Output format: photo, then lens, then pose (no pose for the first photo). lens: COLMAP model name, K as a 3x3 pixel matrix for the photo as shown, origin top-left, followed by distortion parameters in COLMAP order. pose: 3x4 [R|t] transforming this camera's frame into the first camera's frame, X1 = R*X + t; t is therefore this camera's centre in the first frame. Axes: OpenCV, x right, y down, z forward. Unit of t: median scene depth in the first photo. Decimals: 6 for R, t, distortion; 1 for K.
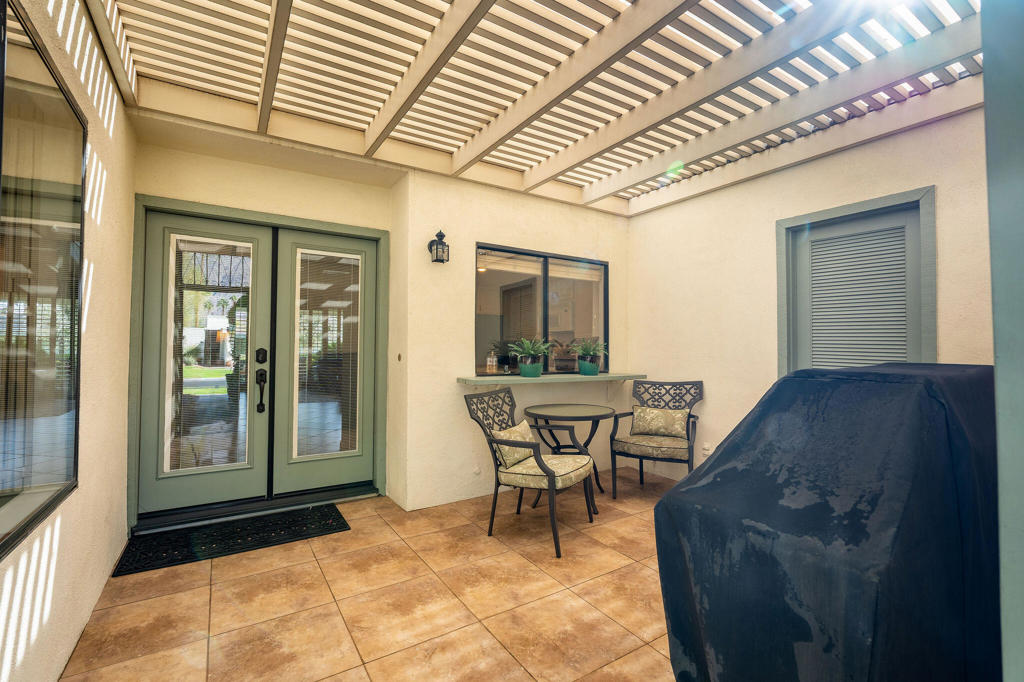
lens RADIAL K [[456.2, 0, 510.4], [0, 456.2, 339.0], [0, 0, 1]] dist [-0.003000, 0.000653]
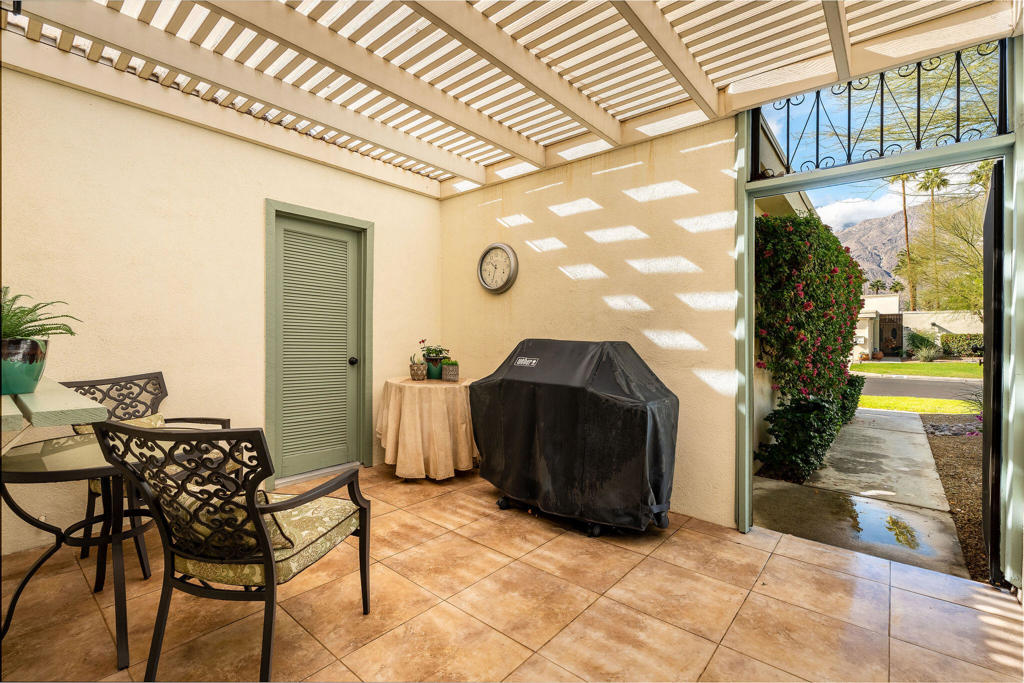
lens RADIAL K [[456.2, 0, 510.4], [0, 456.2, 339.5], [0, 0, 1]] dist [-0.003000, 0.000653]
pose [[-0.295280, -0.014014, 0.955308, -0.440556], [-0.032195, 0.999470, 0.004711, 0.018475], [-0.954868, -0.029365, -0.295575, 0.676518]]
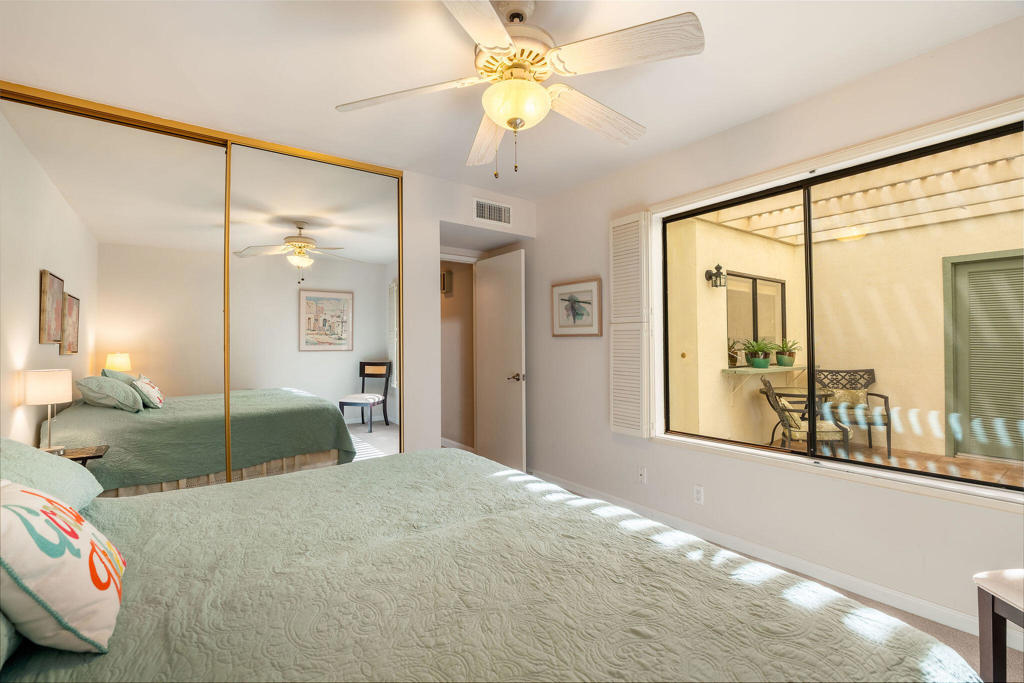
lens RADIAL K [[456.2, 0, 510.4], [0, 456.2, 339.5], [0, 0, 1]] dist [-0.003000, 0.000653]
pose [[0.997403, -0.012065, 0.071012, -0.776179], [0.011173, 0.999854, 0.012941, -0.028108], [-0.071157, -0.012114, 0.997392, -0.303547]]
